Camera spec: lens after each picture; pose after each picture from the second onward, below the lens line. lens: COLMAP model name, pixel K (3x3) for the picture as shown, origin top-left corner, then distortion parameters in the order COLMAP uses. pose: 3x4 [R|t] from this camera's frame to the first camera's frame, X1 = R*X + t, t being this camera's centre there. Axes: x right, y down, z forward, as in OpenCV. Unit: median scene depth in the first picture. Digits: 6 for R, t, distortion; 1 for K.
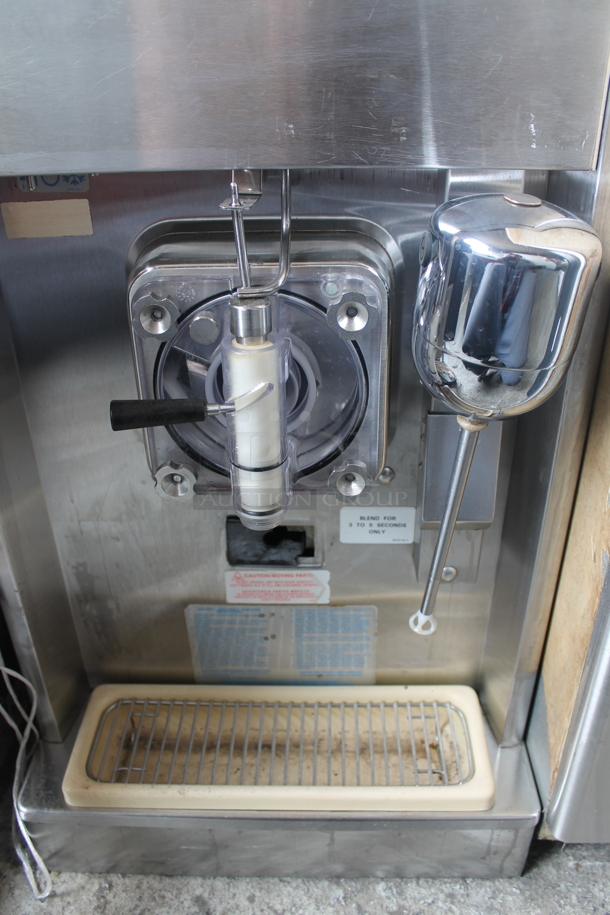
lens RADIAL K [[753.3, 0, 305.0], [0, 753.3, 457.5], [0, 0, 1]] dist [-0.112343, 0.119069]
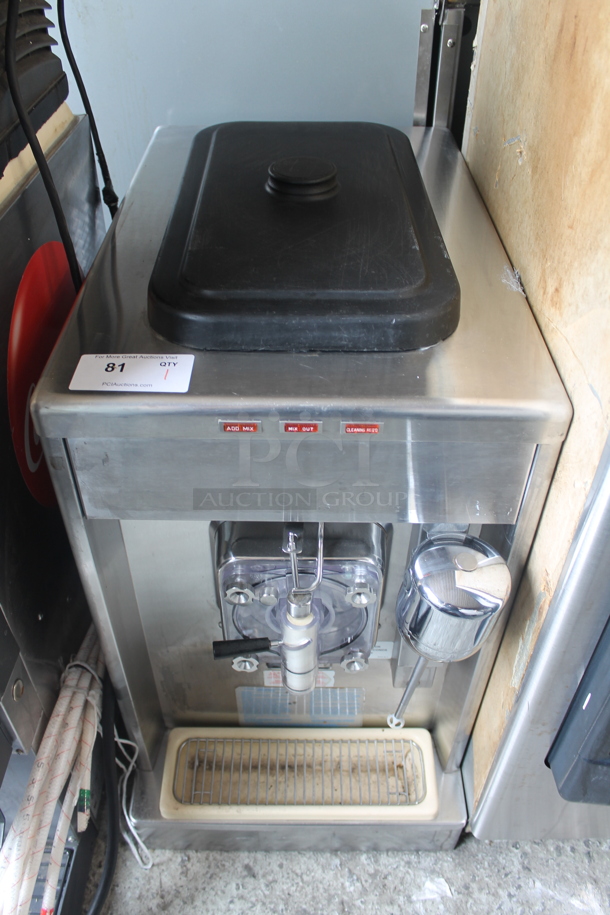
lens RADIAL K [[745.0, 0, 305.0], [0, 745.0, 457.5], [0, 0, 1]] dist [-0.006110, -0.001946]
pose [[0.999499, 0.004863, 0.031280, -0.073835], [-0.011030, 0.979708, 0.200129, -0.553190], [-0.029672, -0.200373, 0.979270, -0.365390]]
